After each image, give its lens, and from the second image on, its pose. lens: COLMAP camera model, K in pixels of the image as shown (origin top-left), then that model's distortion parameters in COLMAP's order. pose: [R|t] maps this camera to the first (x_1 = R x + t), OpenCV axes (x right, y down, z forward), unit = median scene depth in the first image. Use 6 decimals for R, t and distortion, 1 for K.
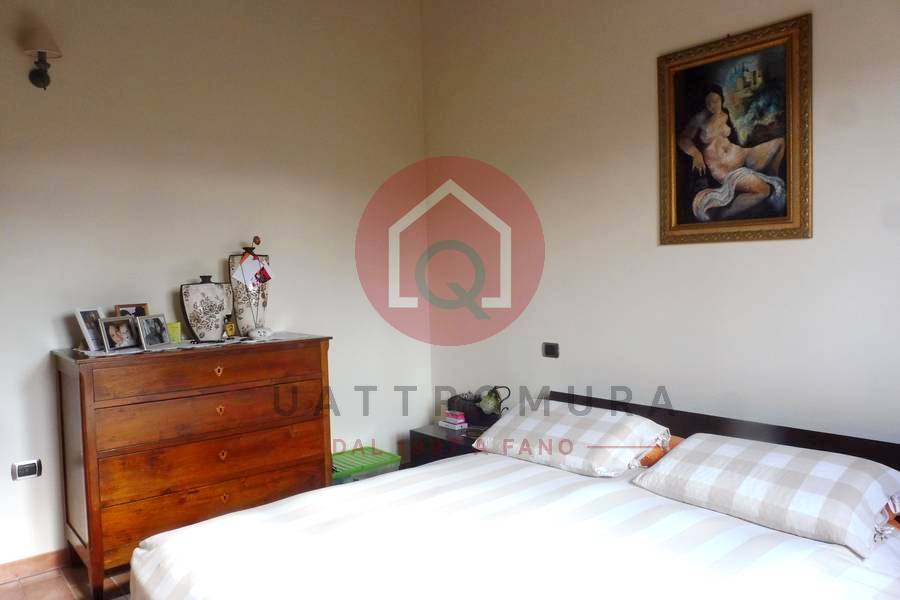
lens RADIAL K [[656.3, 0, 447.7], [0, 656.3, 303.9], [0, 0, 1]] dist [-0.028619, 0.003638]
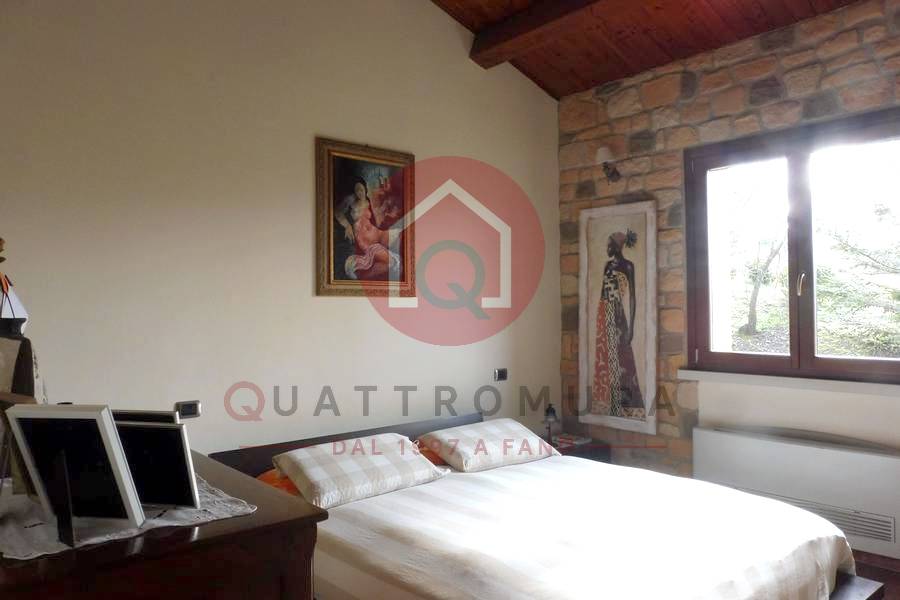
lens RADIAL K [[656.3, 0, 447.3], [0, 656.3, 299.1], [0, 0, 1]] dist [-0.028619, 0.003638]
pose [[0.038676, 0.038434, 0.998512, -0.915168], [0.049089, 0.997980, -0.040315, -0.028010], [-0.998045, 0.050576, 0.036711, 0.797111]]
